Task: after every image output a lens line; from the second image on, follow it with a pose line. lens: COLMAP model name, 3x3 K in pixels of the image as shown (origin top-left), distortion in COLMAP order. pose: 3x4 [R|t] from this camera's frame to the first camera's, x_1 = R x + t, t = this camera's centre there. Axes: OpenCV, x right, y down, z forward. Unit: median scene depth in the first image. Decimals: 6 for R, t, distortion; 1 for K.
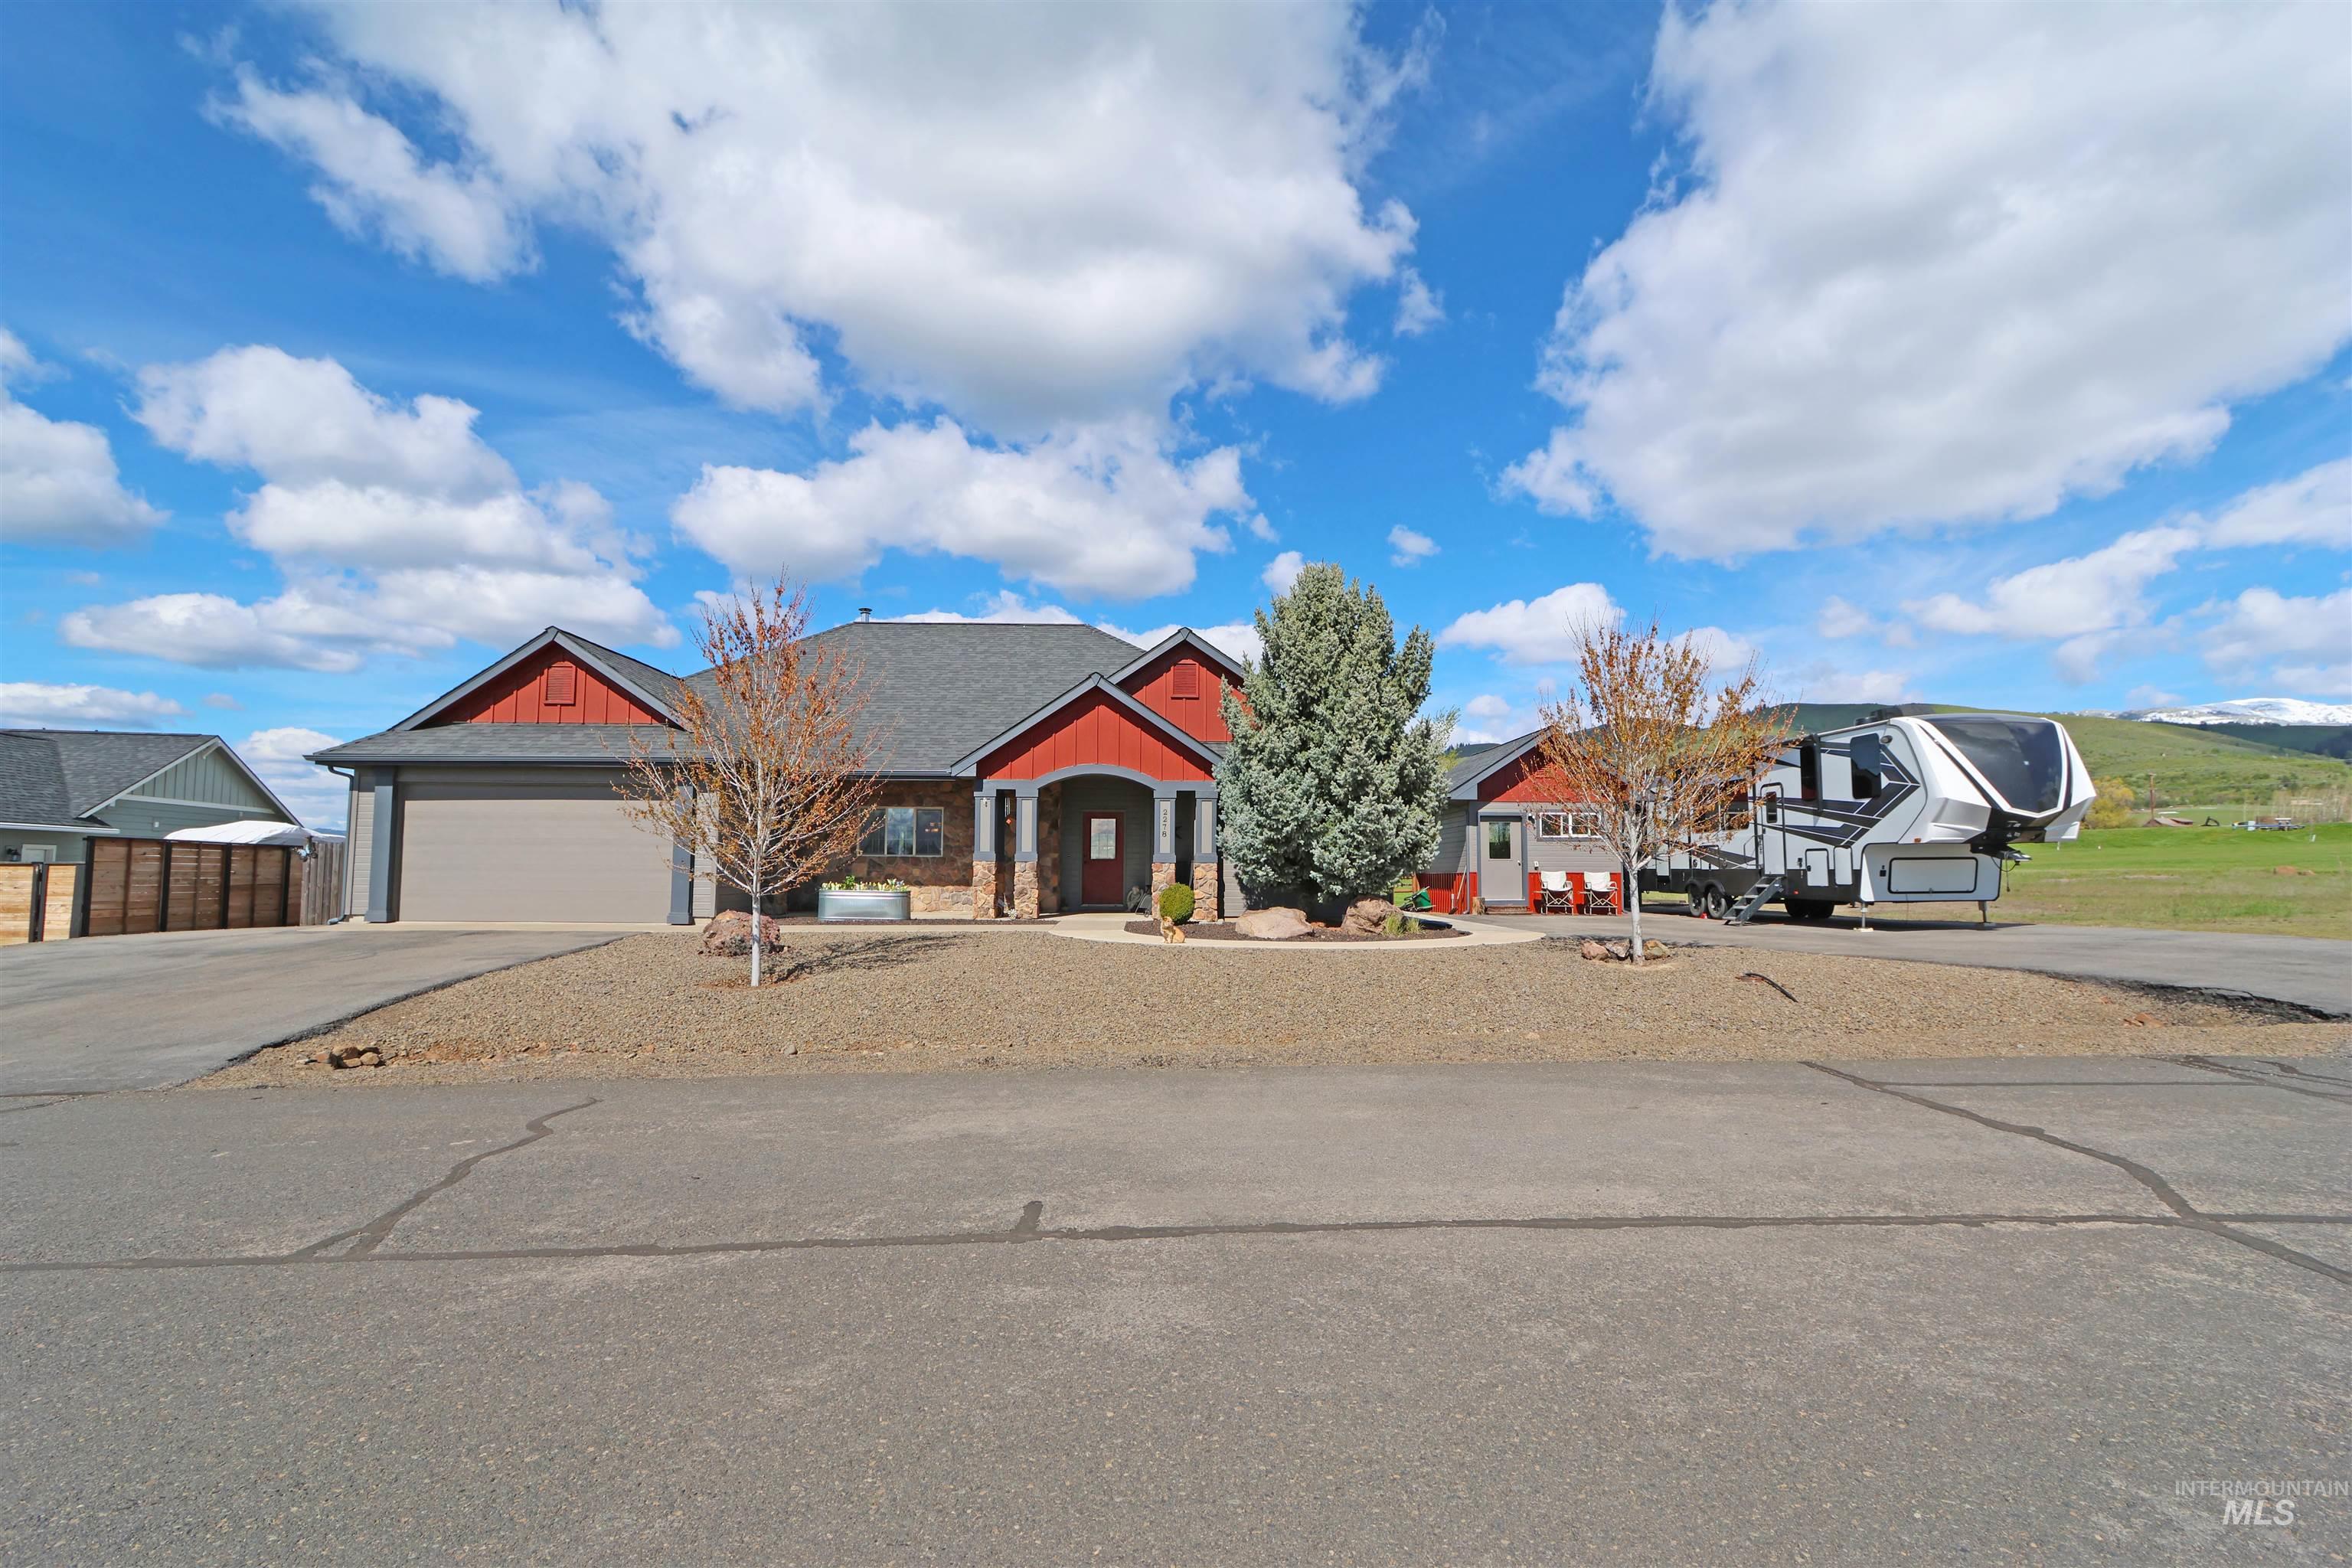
lens RADIAL K [[1051.6, 0, 1169.5], [0, 1051.6, 794.0], [0, 0, 1]] dist [-0.013617, -0.000064]
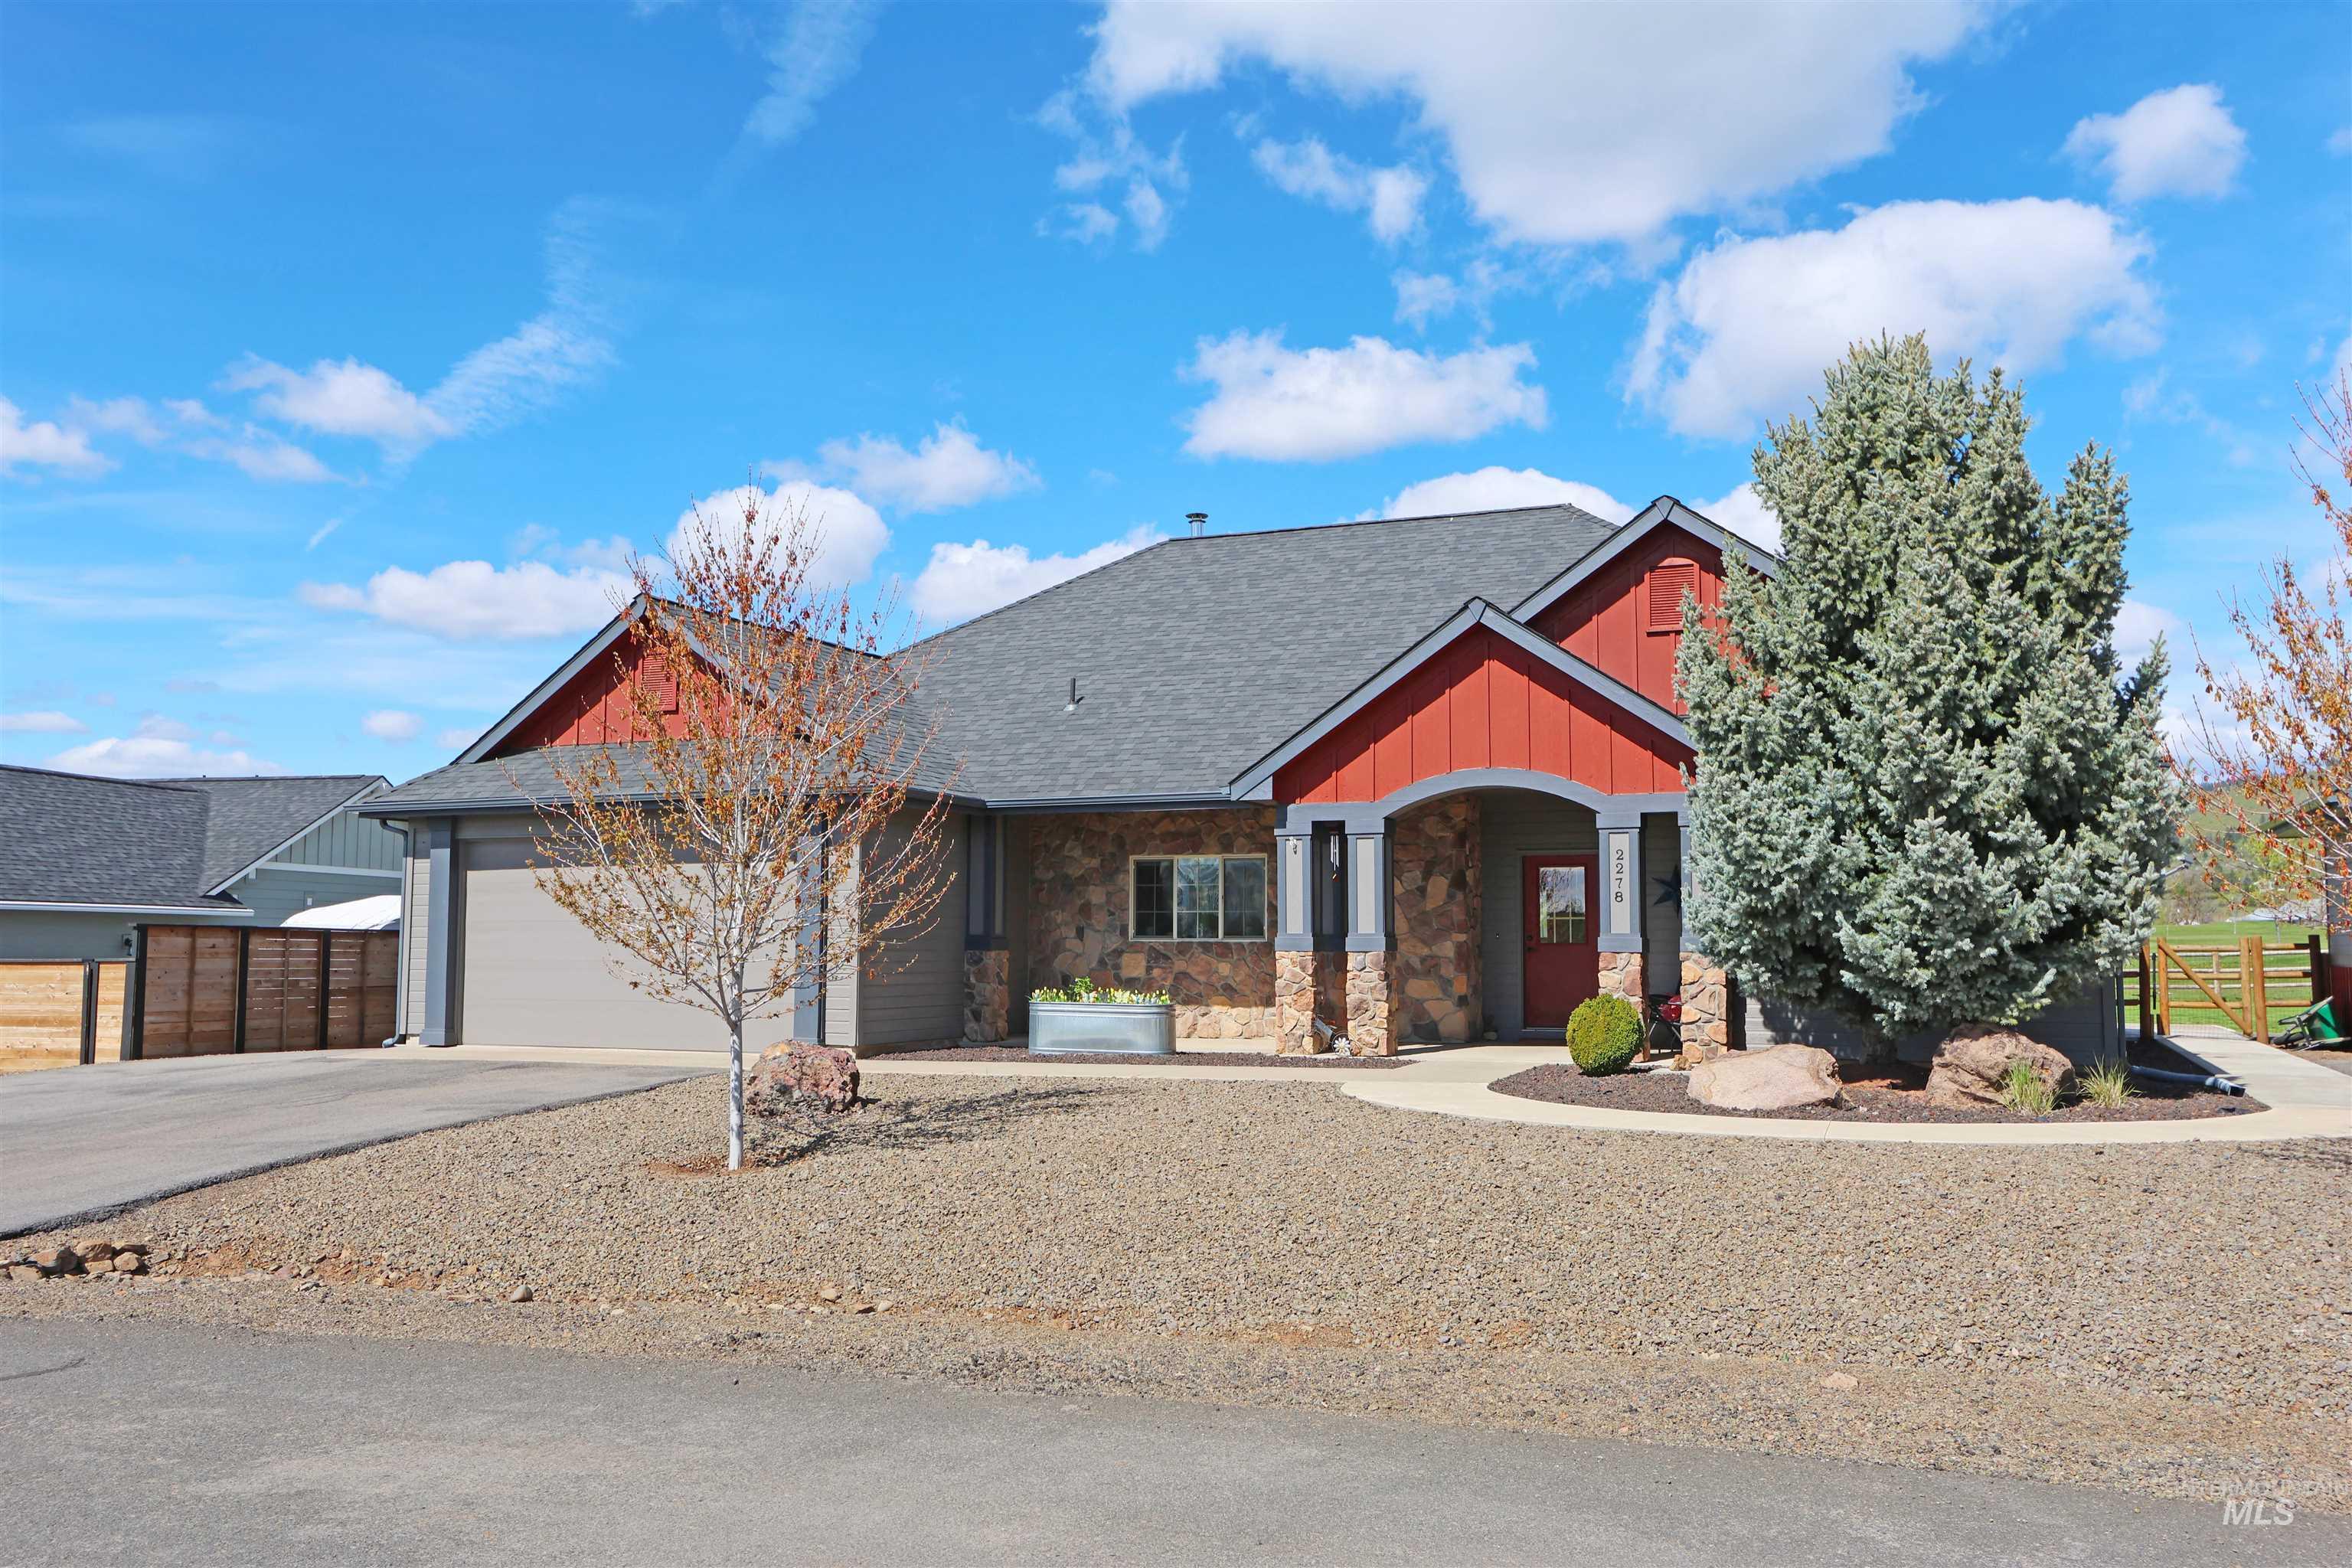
lens RADIAL K [[1858.4, 0, 1176.0], [0, 1858.4, 784.0], [0, 0, 1]] dist [-0.002088, -0.002909]
pose [[0.916120, -0.039763, -0.398928, 0.162625], [0.032970, 0.999171, -0.023879, -0.003090], [0.399546, 0.008723, 0.916671, 0.072297]]
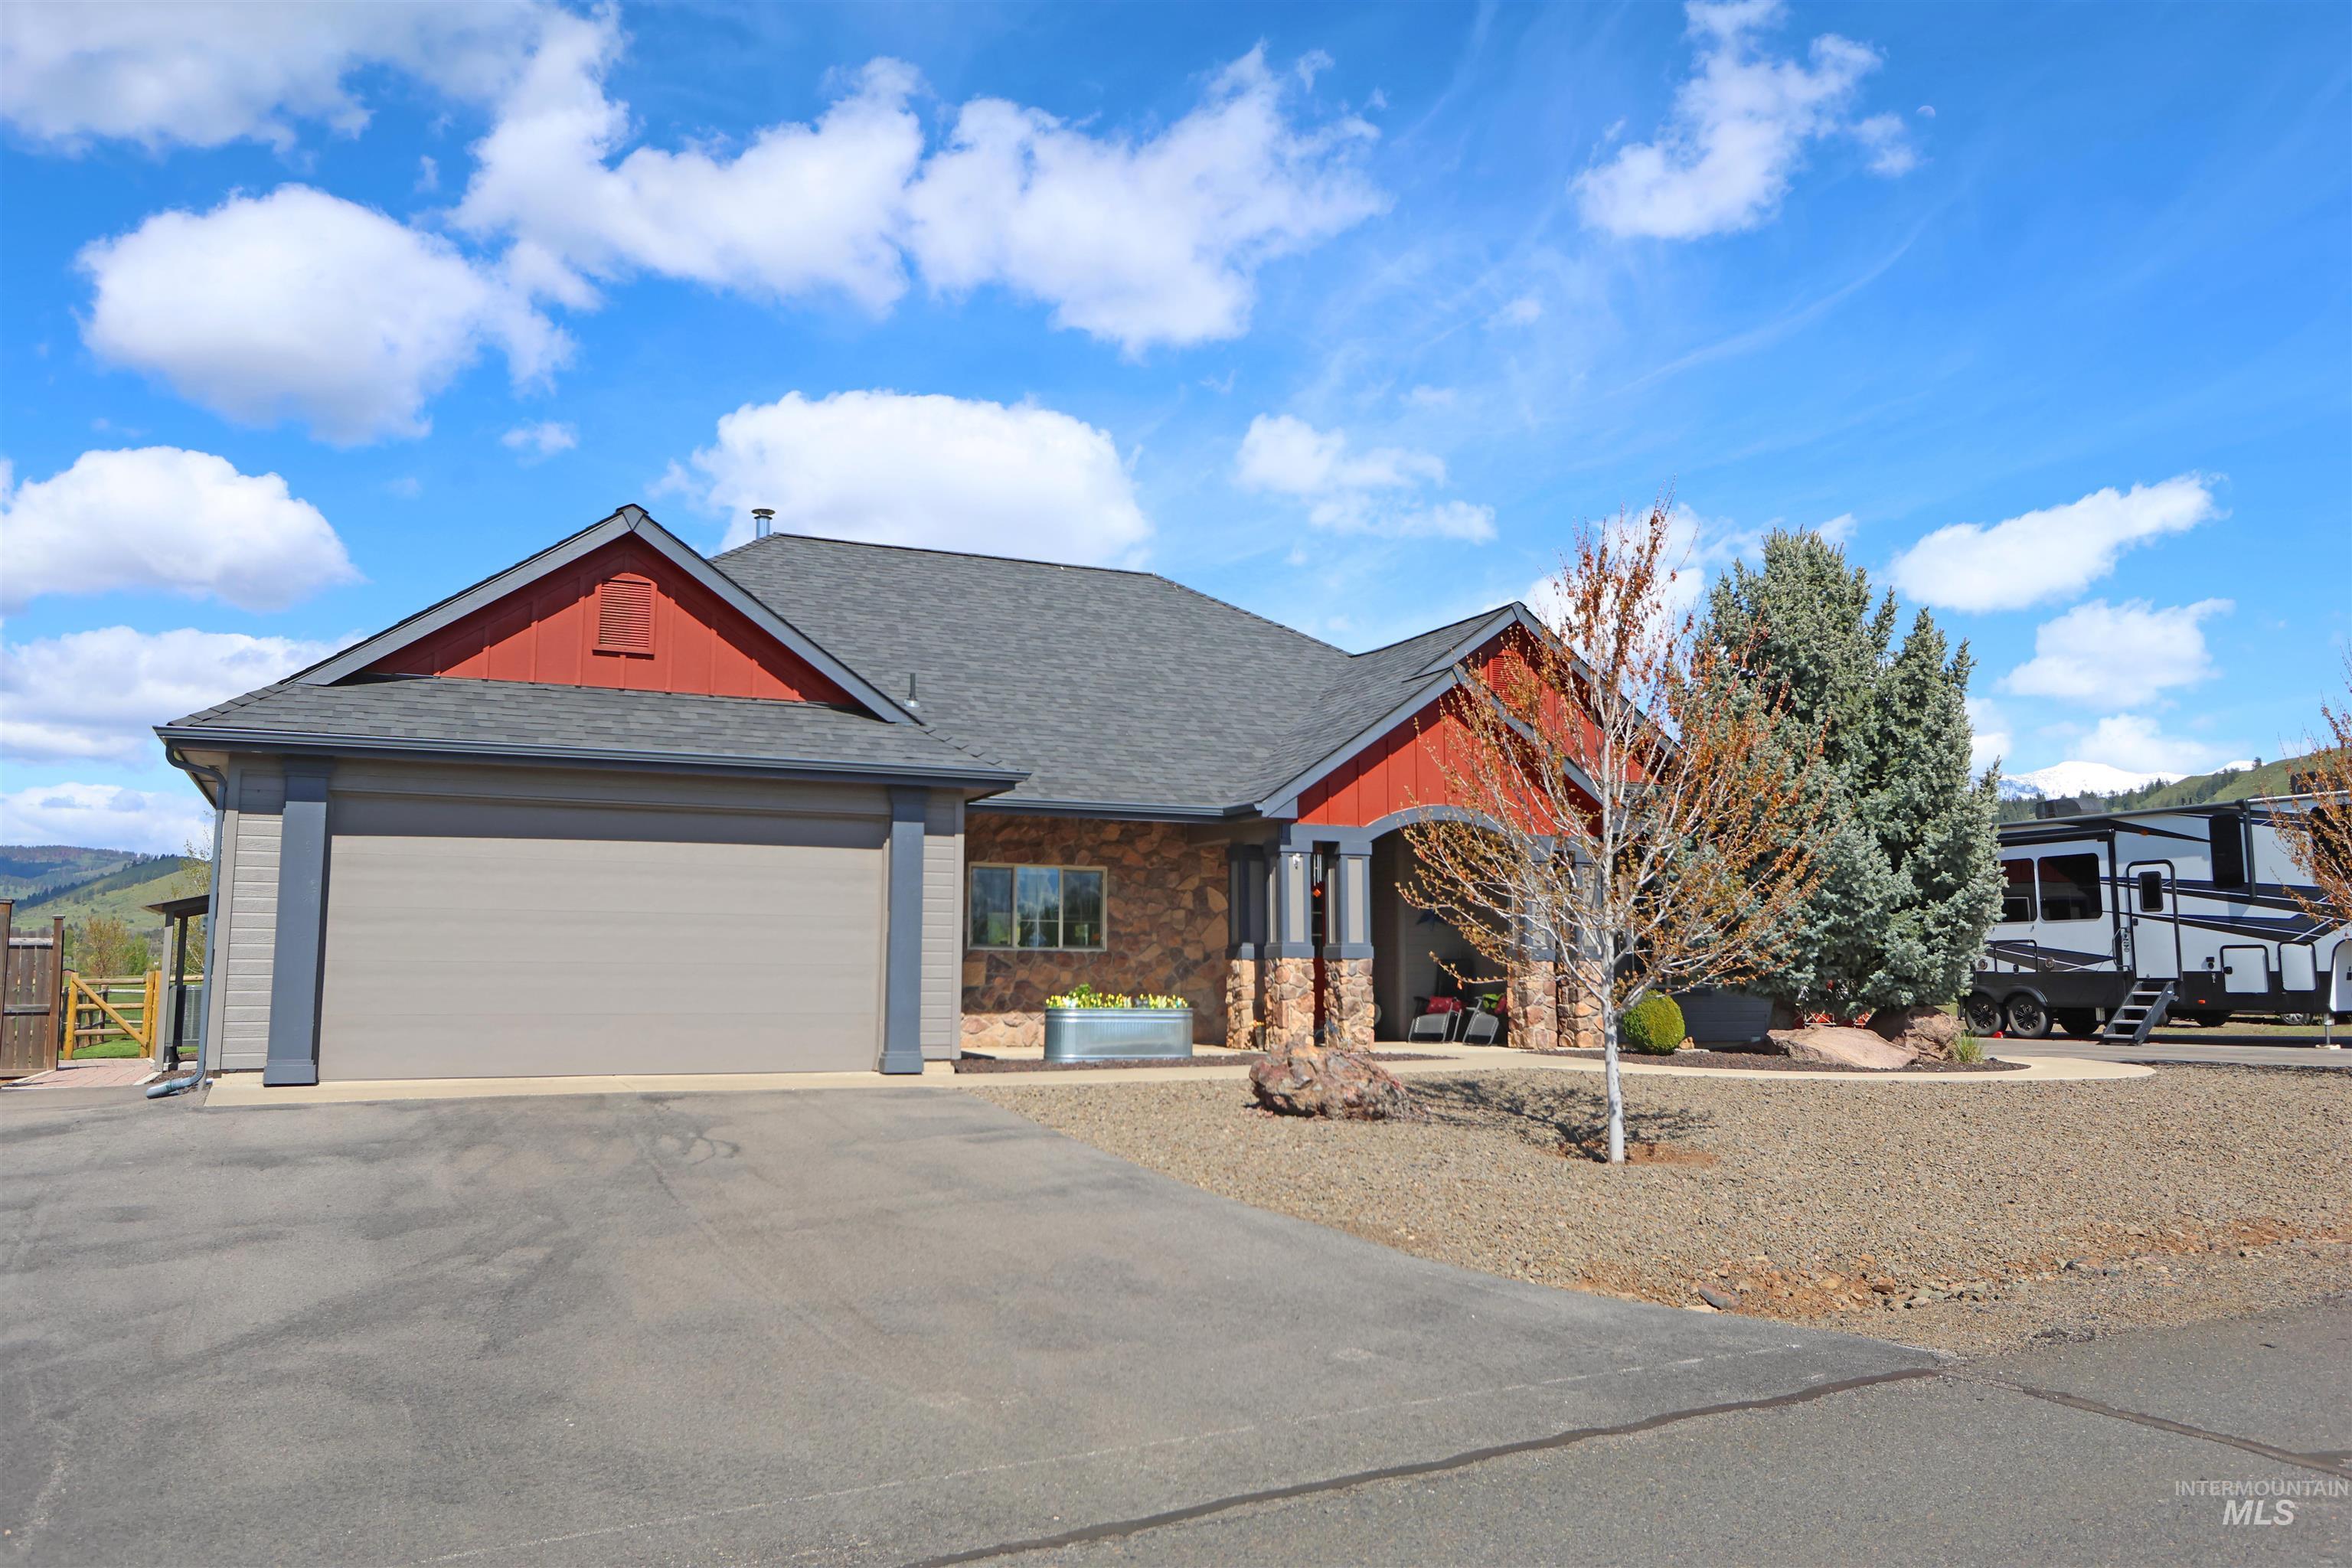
lens RADIAL K [[1934.3, 0, 1176.0], [0, 1934.3, 784.0], [0, 0, 1]] dist [0.004705, 0.002792]
pose [[0.901612, 0.041041, 0.430595, -0.723899], [-0.027806, 0.998929, -0.036987, 0.006752], [-0.431652, 0.021375, 0.901787, 0.022330]]
